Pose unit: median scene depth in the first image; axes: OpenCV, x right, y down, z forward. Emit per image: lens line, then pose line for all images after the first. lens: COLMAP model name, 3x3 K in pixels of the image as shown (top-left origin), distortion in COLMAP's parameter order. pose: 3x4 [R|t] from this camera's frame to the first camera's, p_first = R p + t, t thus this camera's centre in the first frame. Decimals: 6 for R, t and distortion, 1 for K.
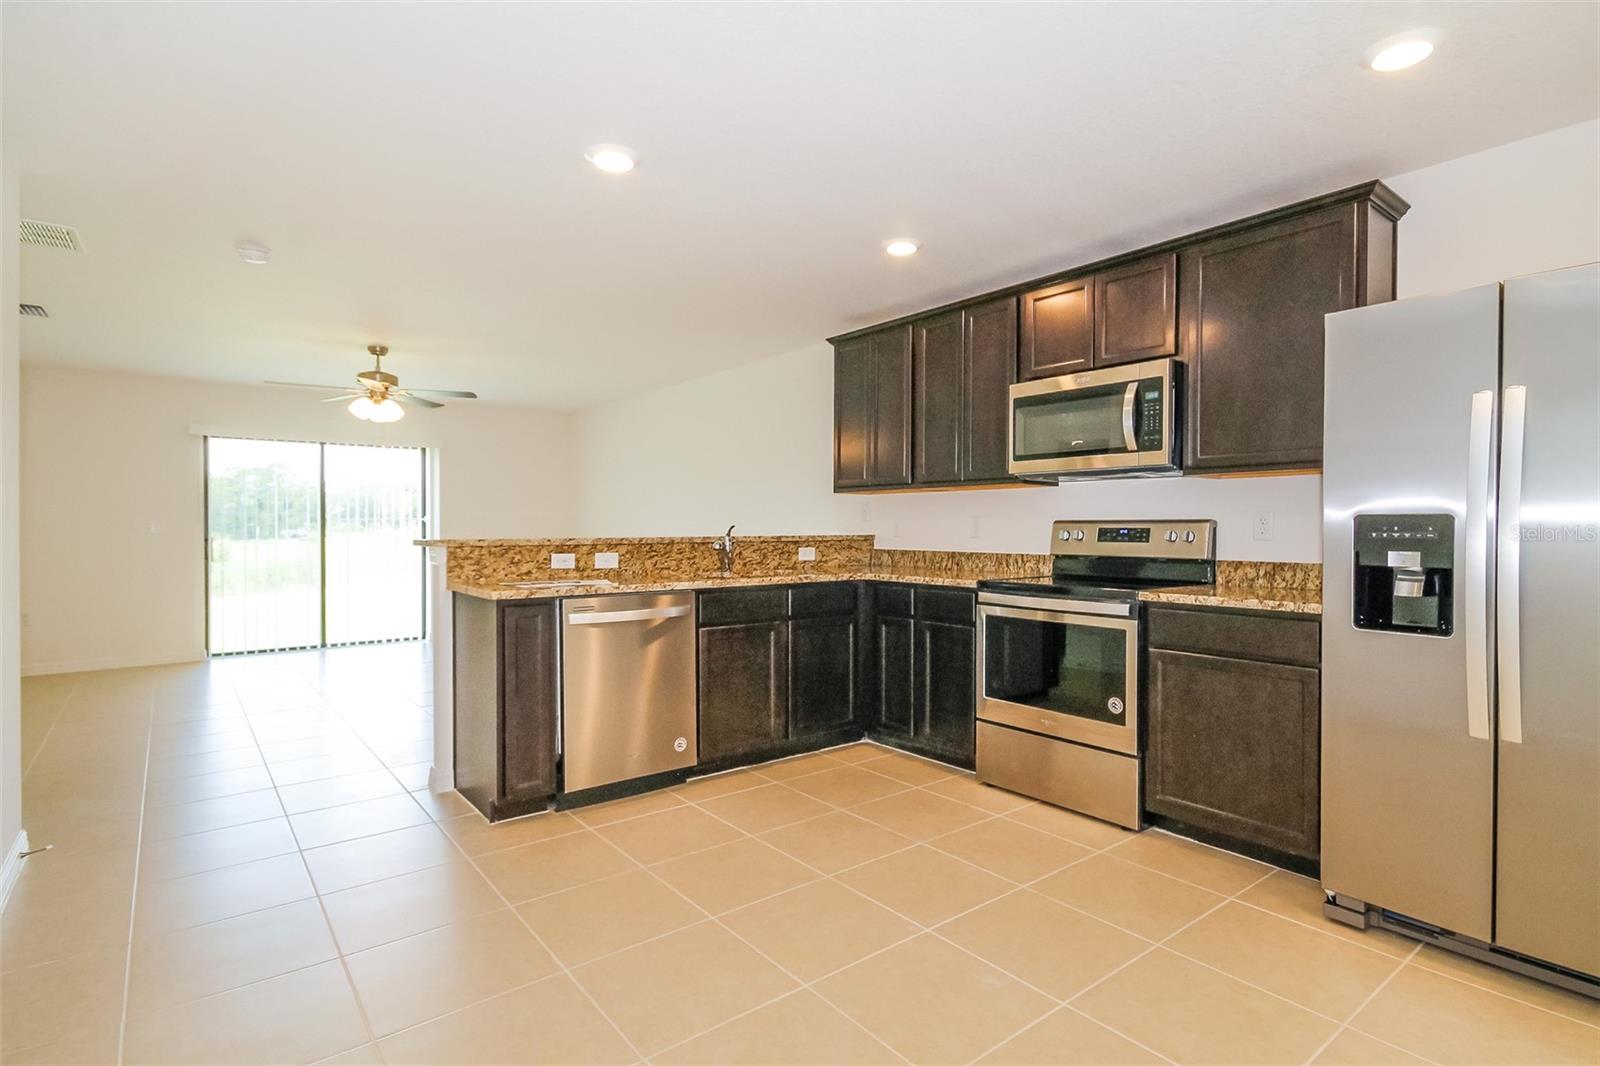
lens RADIAL K [[778.0, 0, 756.6], [0, 778.0, 537.1], [0, 0, 1]] dist [0.023180, 0.000364]
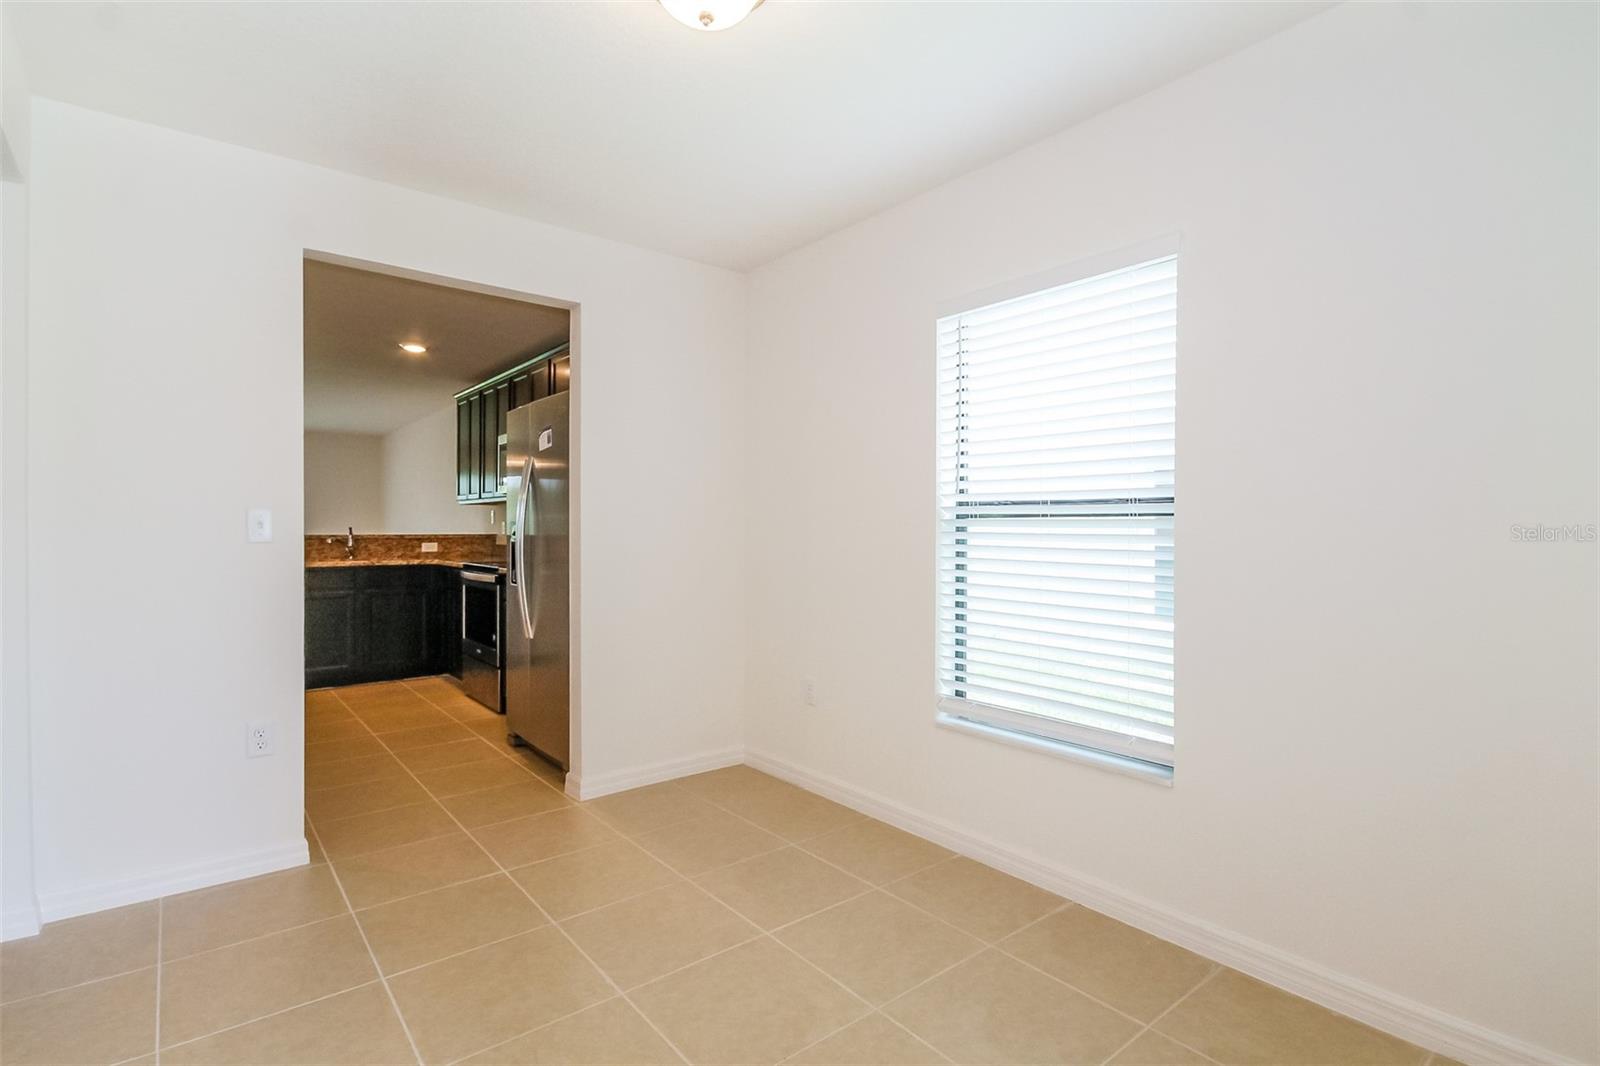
lens RADIAL K [[778.0, 0, 756.6], [0, 778.0, 537.1], [0, 0, 1]] dist [0.023180, 0.000364]
pose [[0.999995, 0.001943, -0.002319, 0.444340], [-0.001946, 0.999997, -0.001339, 0.002651], [0.002317, 0.001344, 0.999996, -0.279149]]
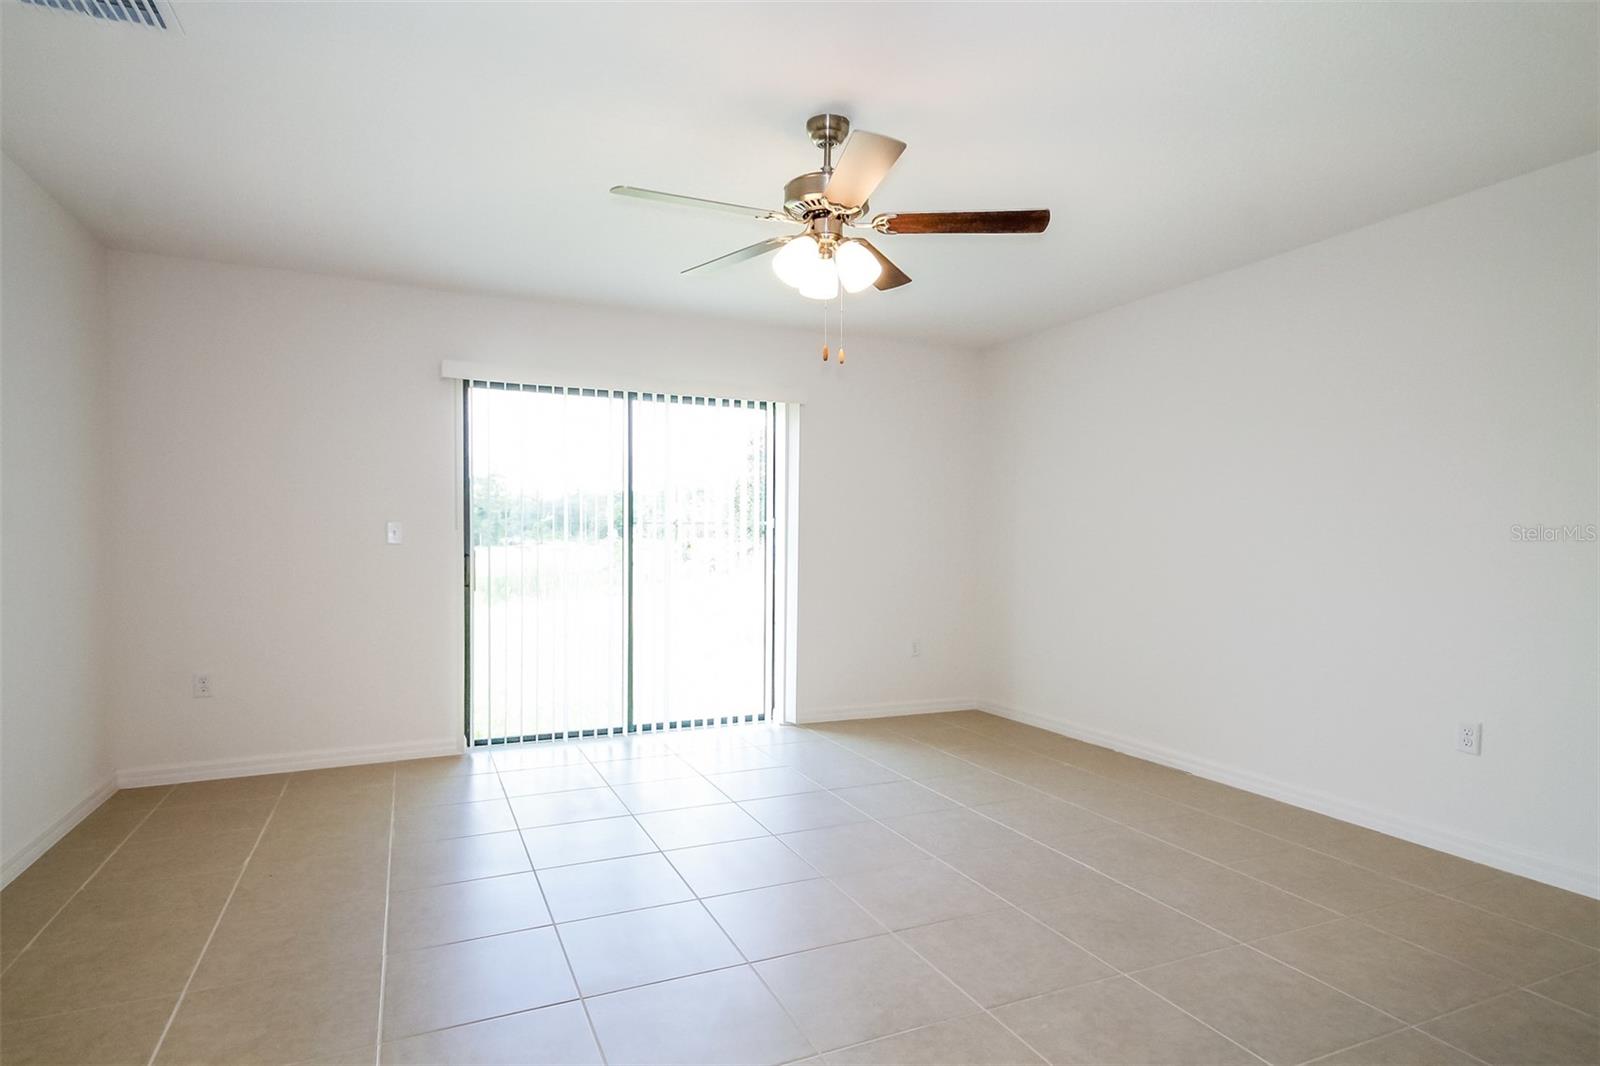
lens RADIAL K [[848.5, 0, 798.3], [0, 848.5, 558.5], [0, 0, 1]] dist [0.000819, 0.000110]
pose [[0.976453, 0.010506, -0.215473, -0.316466], [-0.006831, 0.999818, 0.017791, -0.007484], [0.215621, -0.015900, 0.976348, 0.427365]]
